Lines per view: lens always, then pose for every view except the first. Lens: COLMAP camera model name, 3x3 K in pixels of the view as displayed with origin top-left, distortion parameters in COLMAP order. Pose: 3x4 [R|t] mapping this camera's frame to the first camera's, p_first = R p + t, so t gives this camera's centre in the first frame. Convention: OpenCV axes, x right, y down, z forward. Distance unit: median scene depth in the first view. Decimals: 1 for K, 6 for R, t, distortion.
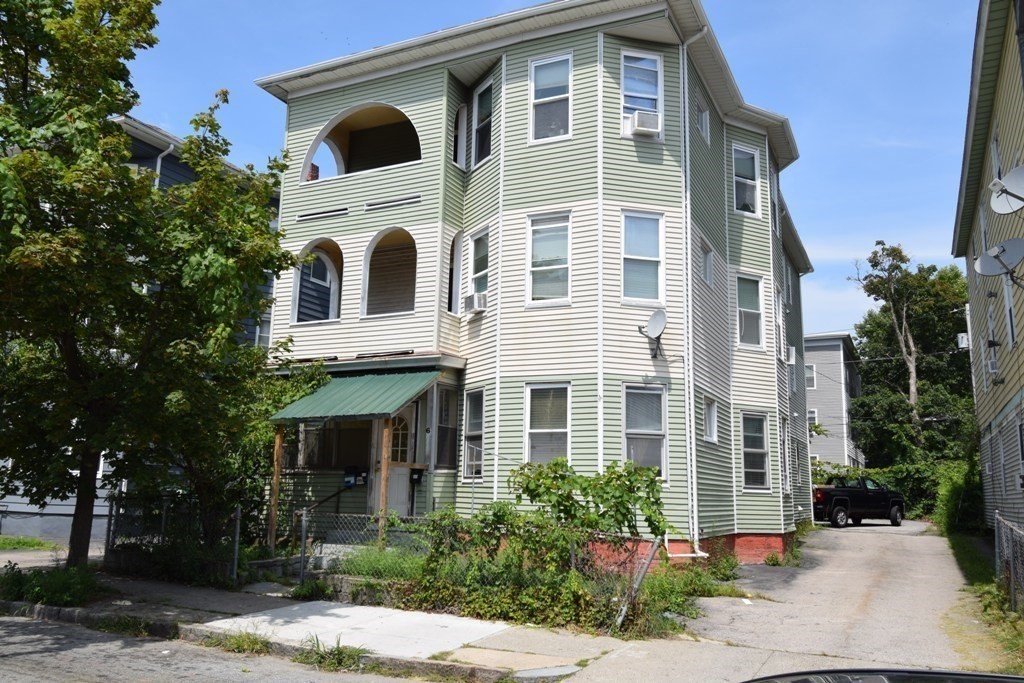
lens RADIAL K [[825.4, 0, 513.4], [0, 825.4, 341.6], [0, 0, 1]] dist [-0.014716, 0.004243]
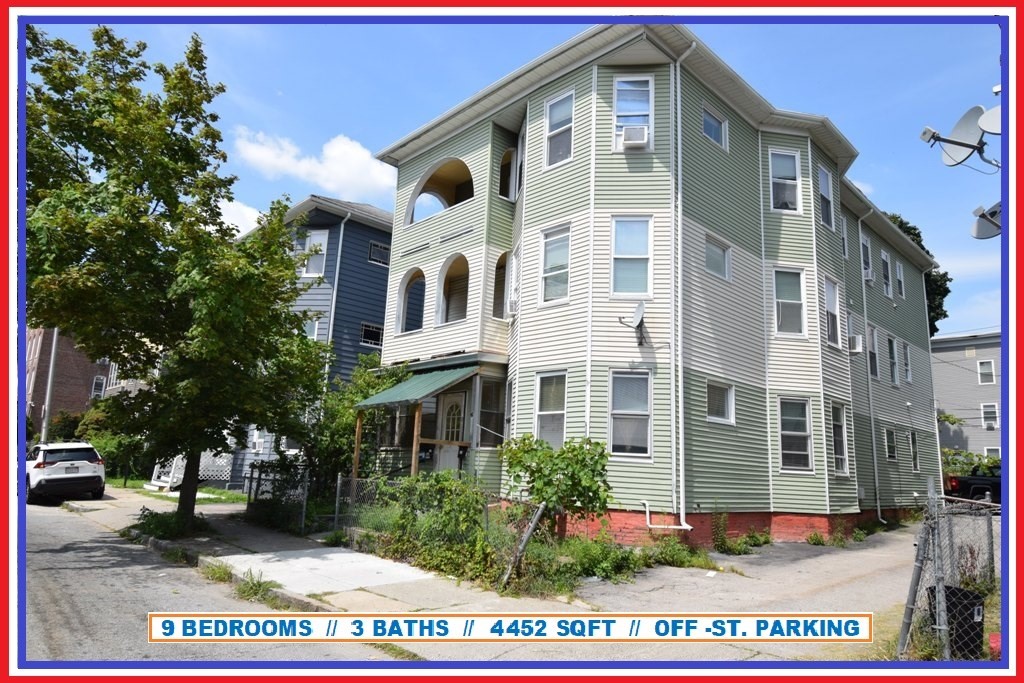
lens RADIAL K [[642.2, 0, 509.5], [0, 642.2, 342.1], [0, 0, 1]] dist [-0.004853, -0.003081]
pose [[0.938773, -0.048665, -0.341082, 0.276346], [0.039066, 0.998625, -0.034960, 0.035702], [0.342314, 0.019495, 0.939383, 0.125059]]
